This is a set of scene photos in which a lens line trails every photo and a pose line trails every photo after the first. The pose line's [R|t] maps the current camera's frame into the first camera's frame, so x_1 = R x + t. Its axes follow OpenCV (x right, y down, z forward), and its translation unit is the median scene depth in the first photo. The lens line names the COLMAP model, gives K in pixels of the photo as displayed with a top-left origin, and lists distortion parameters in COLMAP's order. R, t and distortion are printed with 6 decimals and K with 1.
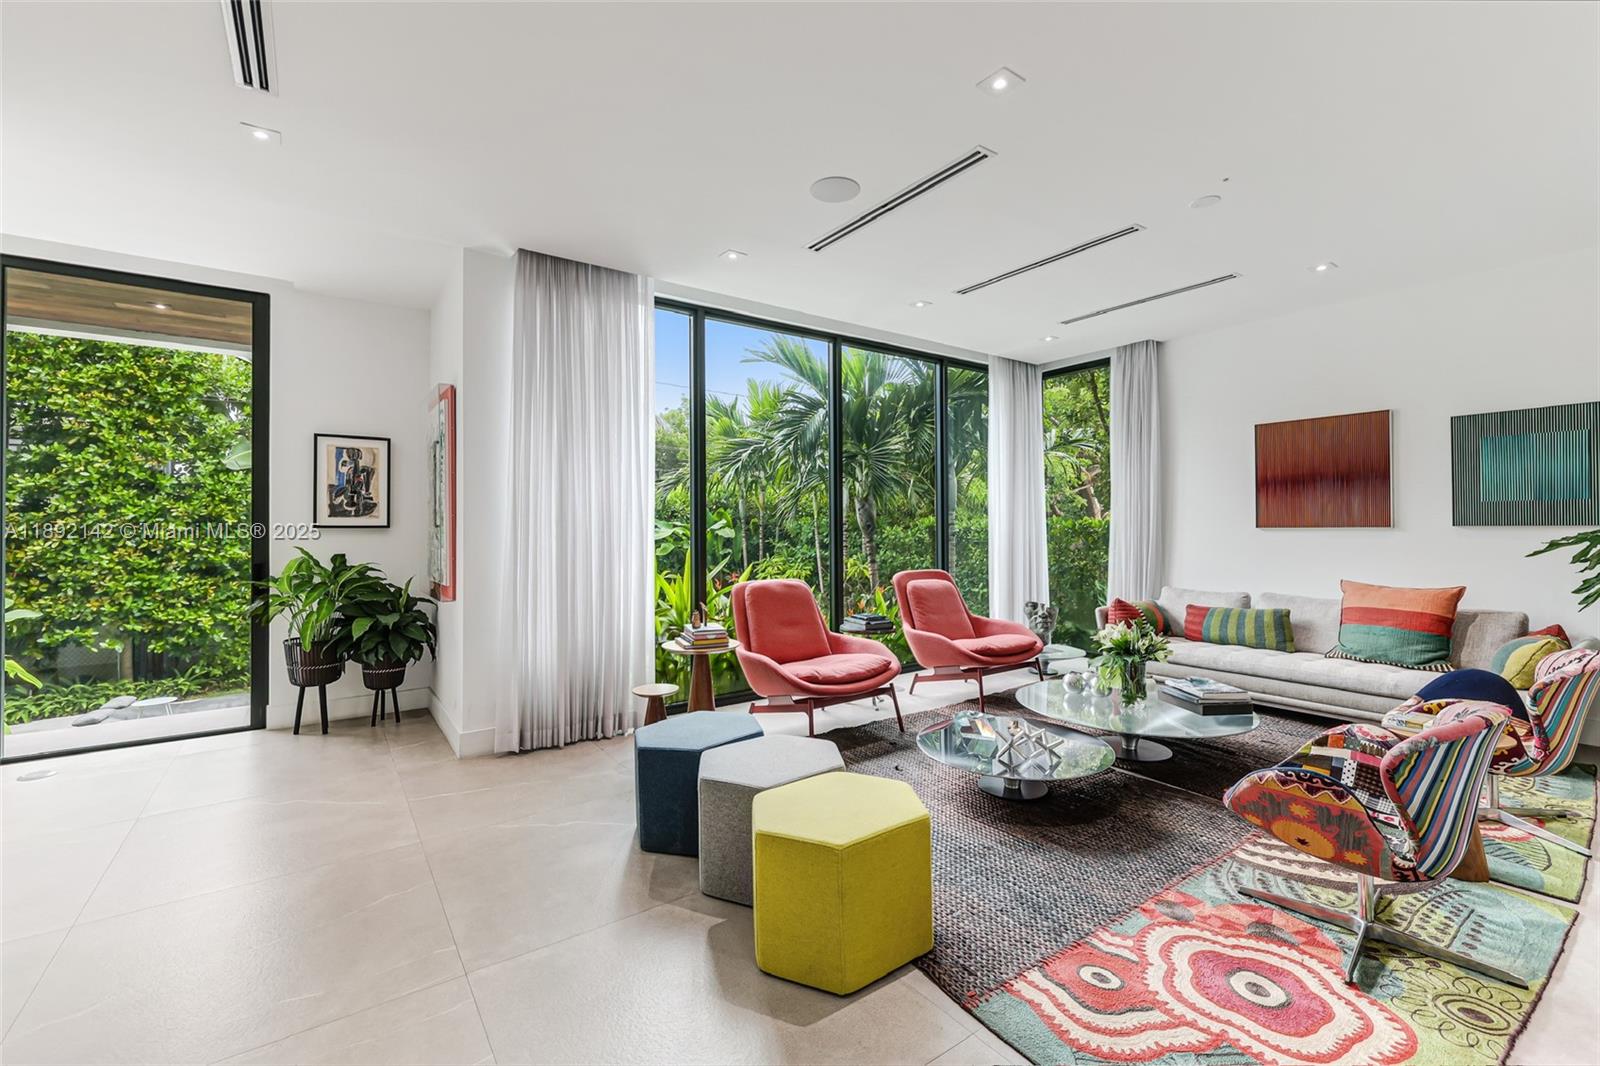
lens RADIAL K [[675.9, 0, 792.8], [0, 675.9, 522.0], [0, 0, 1]] dist [0.000048, -0.000015]
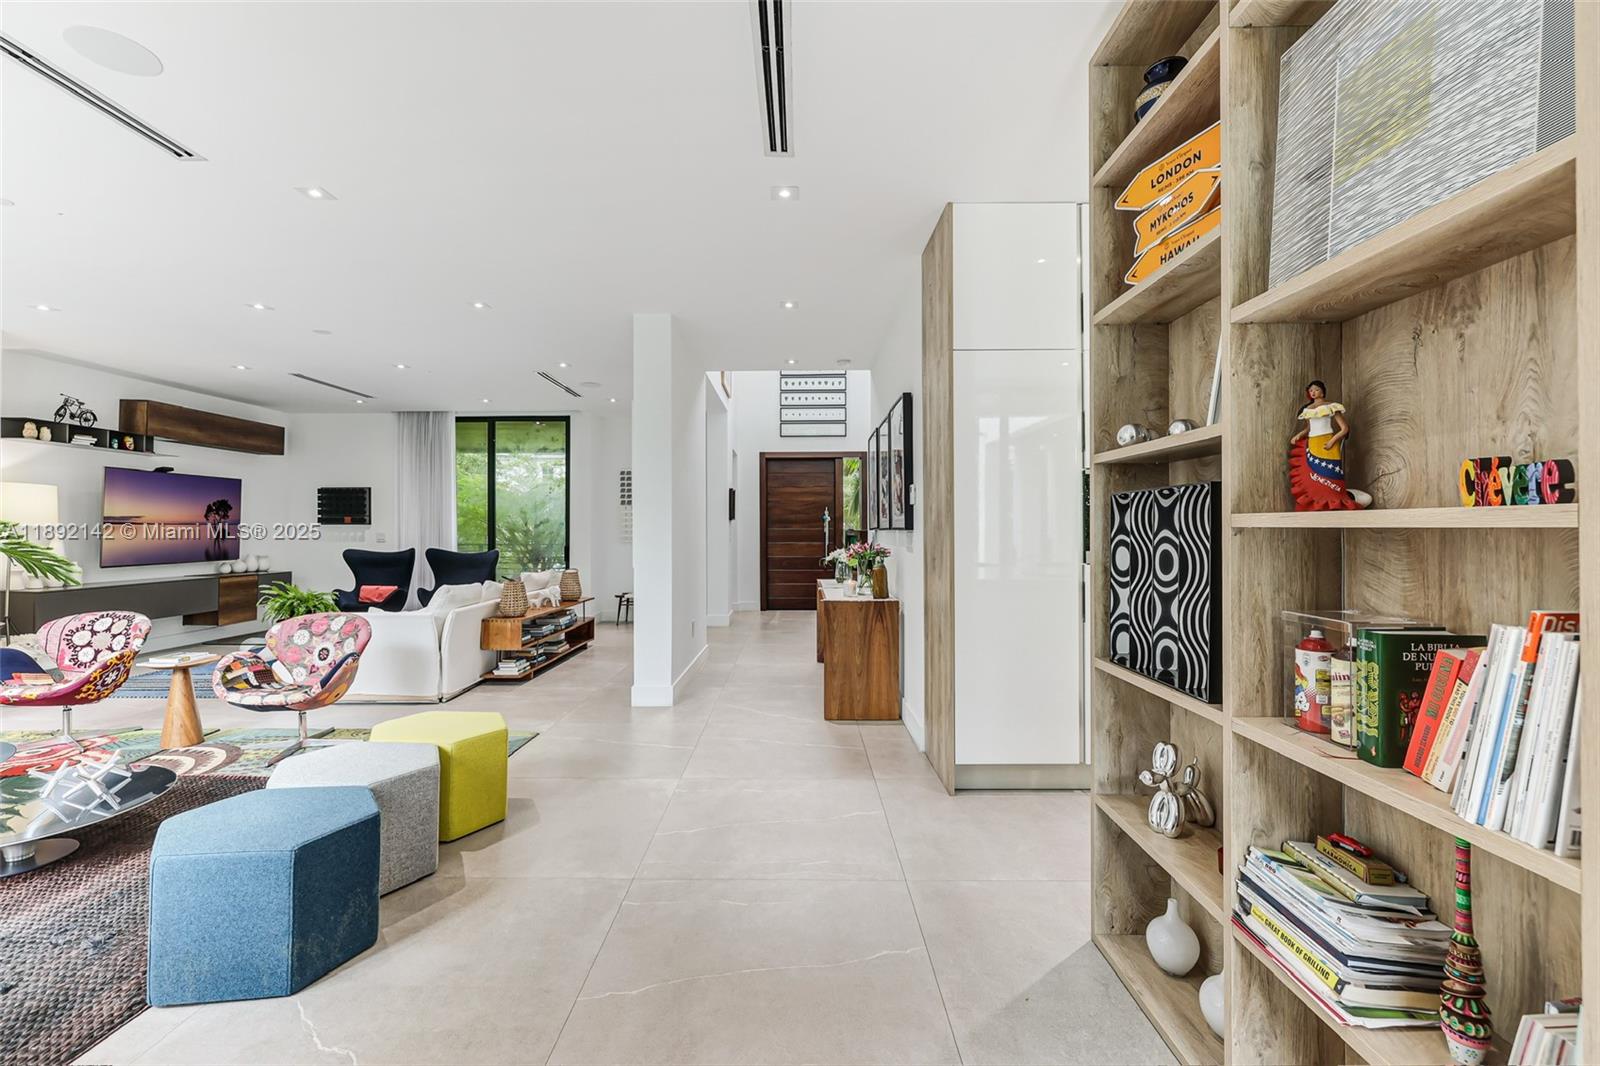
lens RADIAL K [[675.9, 0, 792.8], [0, 675.9, 522.0], [0, 0, 1]] dist [0.000048, -0.000015]
pose [[-0.811483, 0.011802, 0.584256, -0.647482], [0.001903, 0.999844, -0.017554, 0.006517], [-0.584372, -0.013133, -0.811379, 0.814568]]
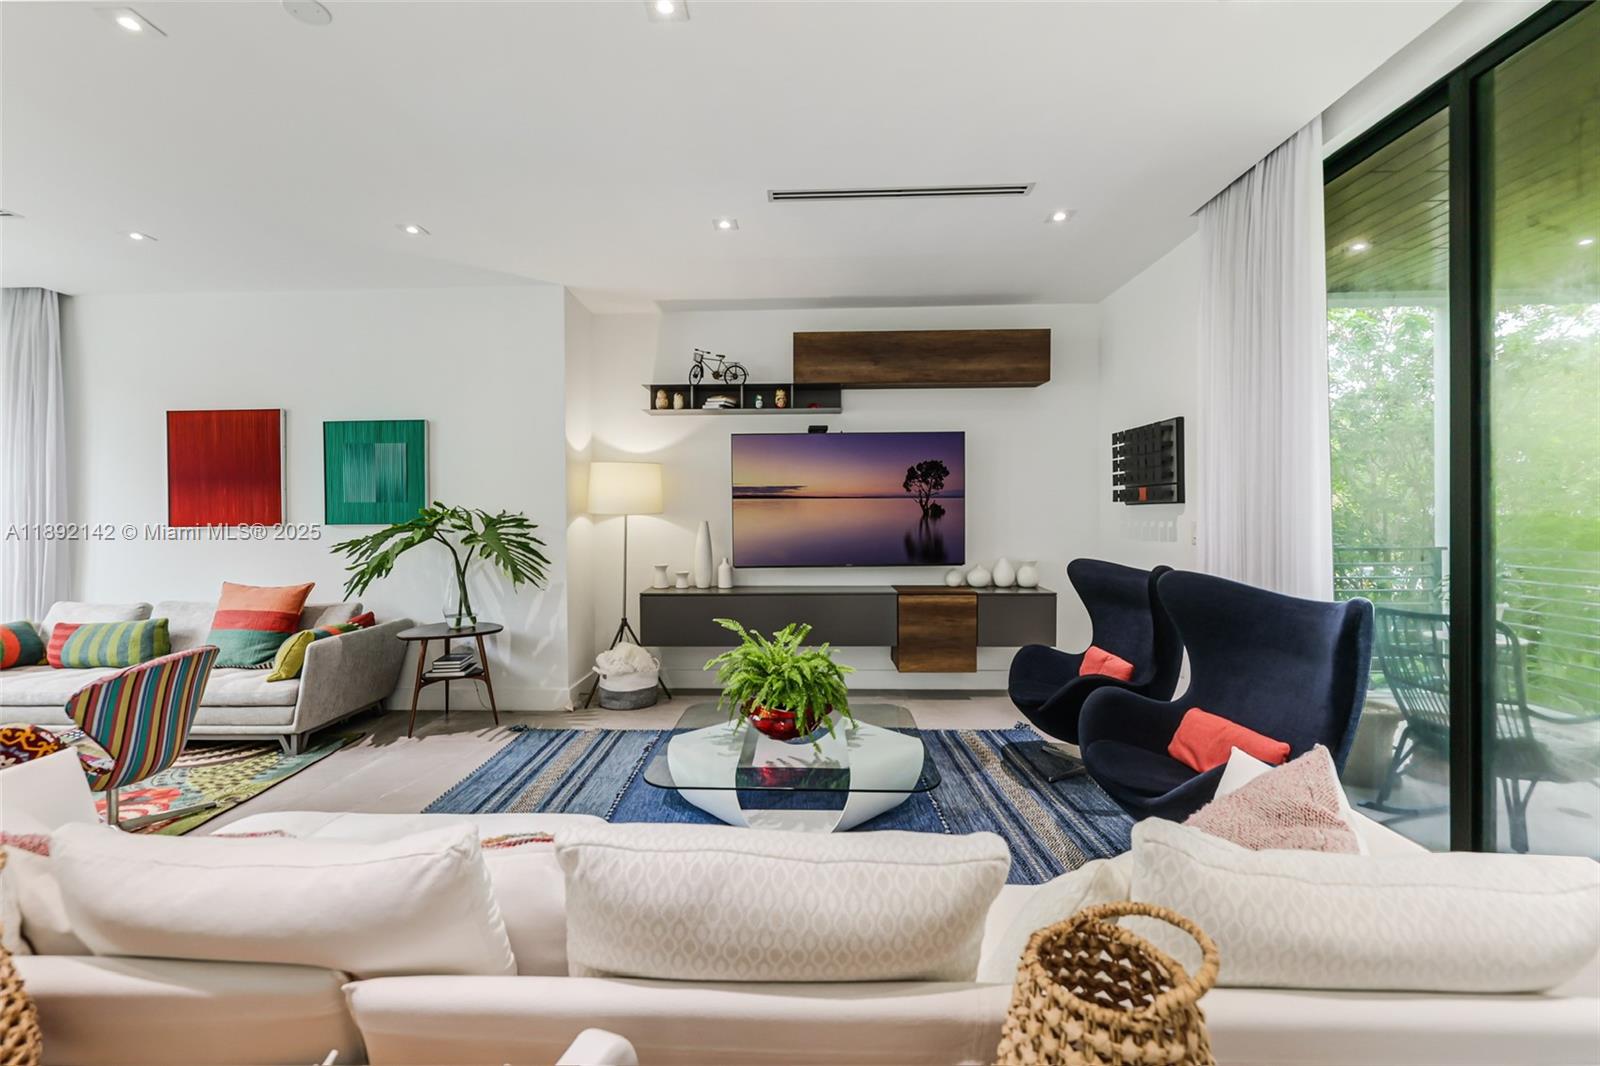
lens RADIAL K [[675.9, 0, 792.8], [0, 675.9, 522.0], [0, 0, 1]] dist [0.000048, -0.000015]
pose [[0.598375, -0.004111, 0.801206, 0.583586], [0.000590, 0.999989, 0.004691, -0.003456], [-0.801216, -0.002334, 0.598370, -0.227862]]
